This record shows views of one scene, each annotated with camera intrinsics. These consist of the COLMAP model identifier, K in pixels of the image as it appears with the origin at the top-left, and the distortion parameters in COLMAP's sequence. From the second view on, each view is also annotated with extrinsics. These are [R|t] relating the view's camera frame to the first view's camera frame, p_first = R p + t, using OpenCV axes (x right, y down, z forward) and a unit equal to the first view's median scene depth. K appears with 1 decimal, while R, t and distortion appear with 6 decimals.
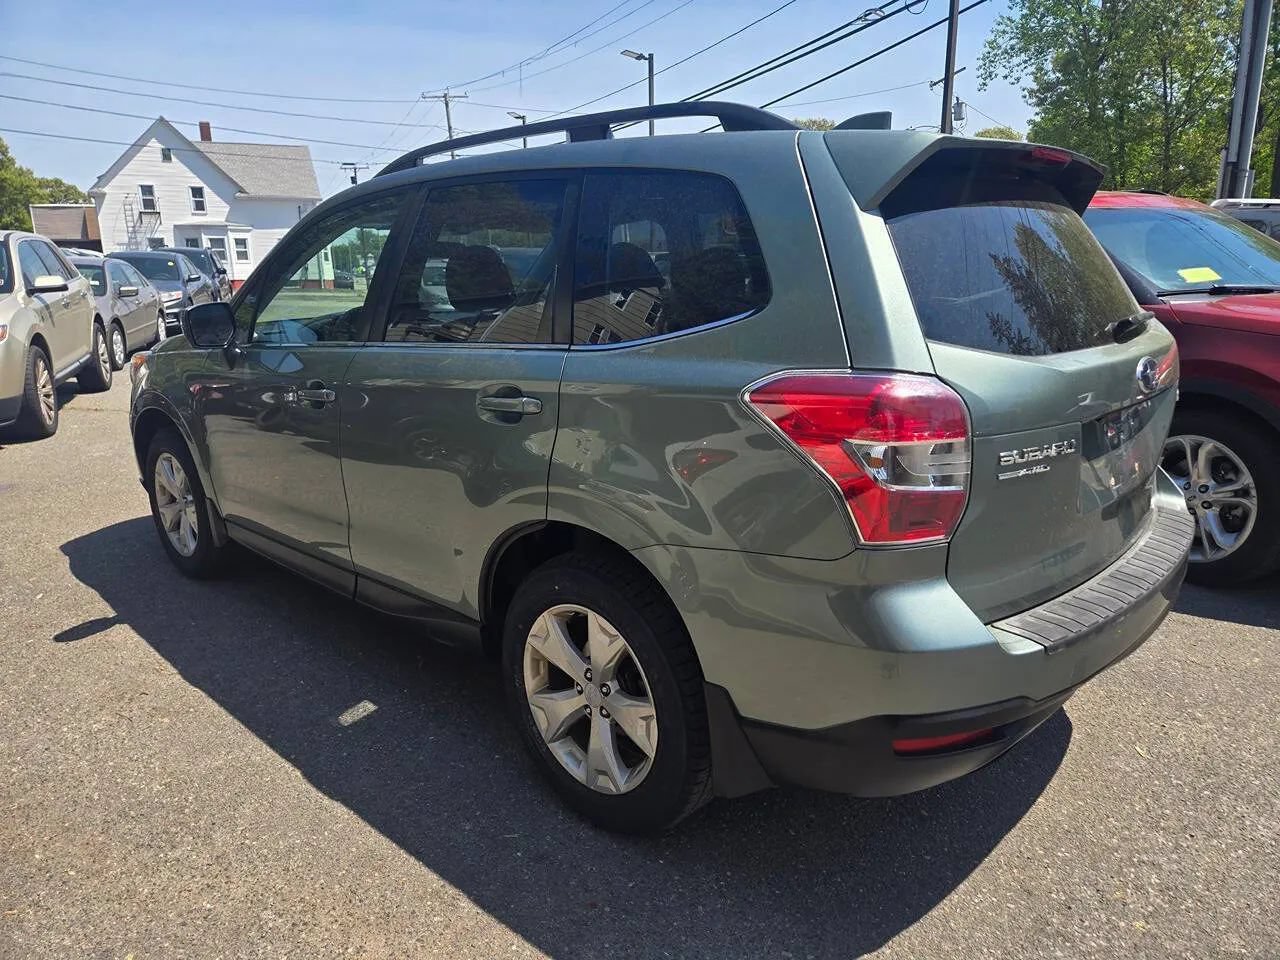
lens RADIAL K [[923.0, 0, 665.1], [0, 923.0, 472.4], [0, 0, 1]] dist [0.067959, -0.062200]
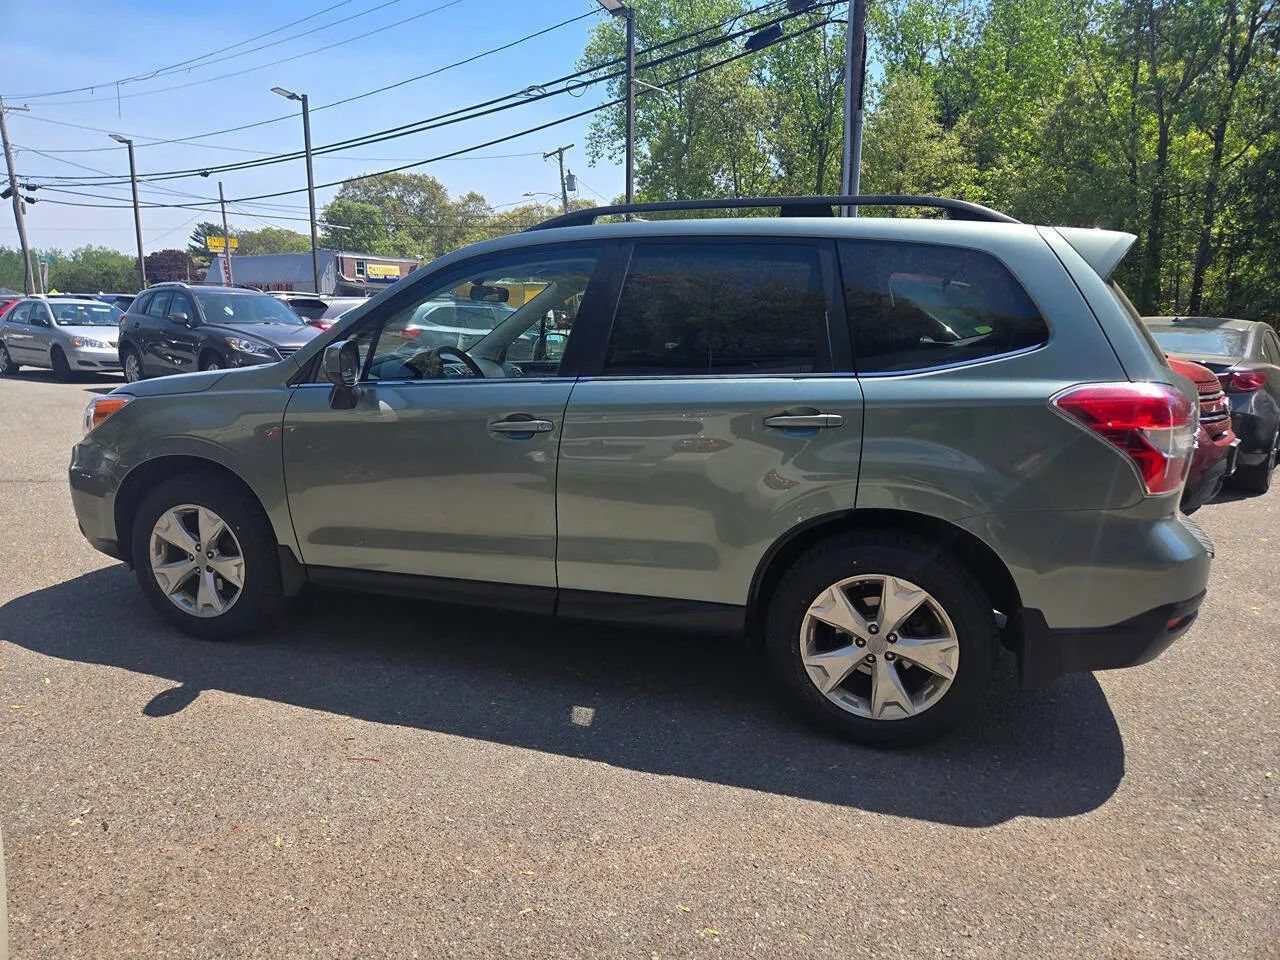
lens RADIAL K [[923.9, 0, 657.7], [0, 923.9, 479.7], [0, 0, 1]] dist [0.075689, -0.071974]
pose [[0.891895, -0.053547, 0.449062, -0.805564], [0.075236, 0.996697, -0.030581, 0.025231], [-0.445941, 0.061061, 0.892977, -0.023973]]
